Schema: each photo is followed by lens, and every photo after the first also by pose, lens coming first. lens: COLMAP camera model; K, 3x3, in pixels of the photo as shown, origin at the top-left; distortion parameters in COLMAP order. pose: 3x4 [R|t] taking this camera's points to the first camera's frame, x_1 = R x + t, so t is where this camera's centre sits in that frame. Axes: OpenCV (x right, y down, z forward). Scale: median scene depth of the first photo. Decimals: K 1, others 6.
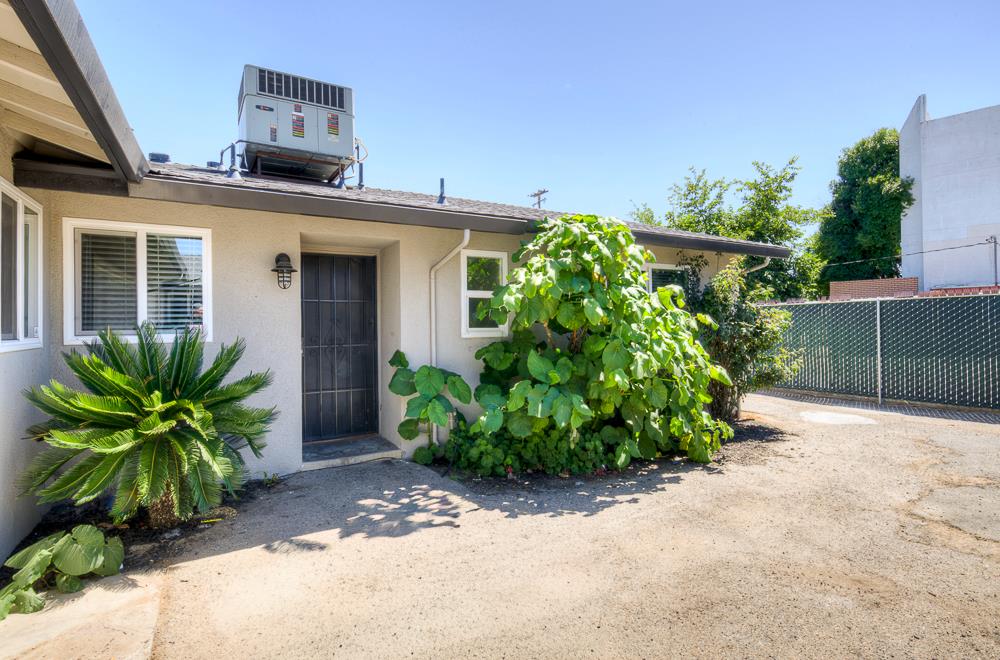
lens RADIAL K [[520.5, 0, 500.0], [0, 520.5, 330.0], [0, 0, 1]] dist [0.002872, 0.001095]
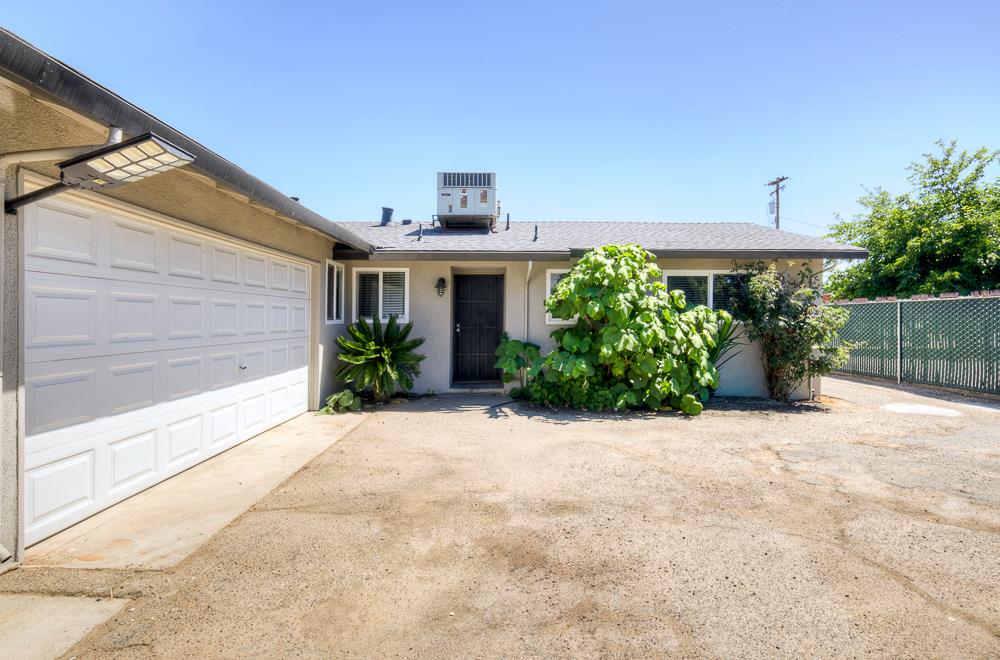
lens RADIAL K [[520.5, 0, 500.0], [0, 520.5, 330.0], [0, 0, 1]] dist [0.002872, 0.001095]
pose [[0.868153, 0.023497, -0.495740, 0.689673], [-0.015843, 0.999682, 0.019637, 0.003419], [0.496044, -0.009194, 0.868249, -0.531886]]
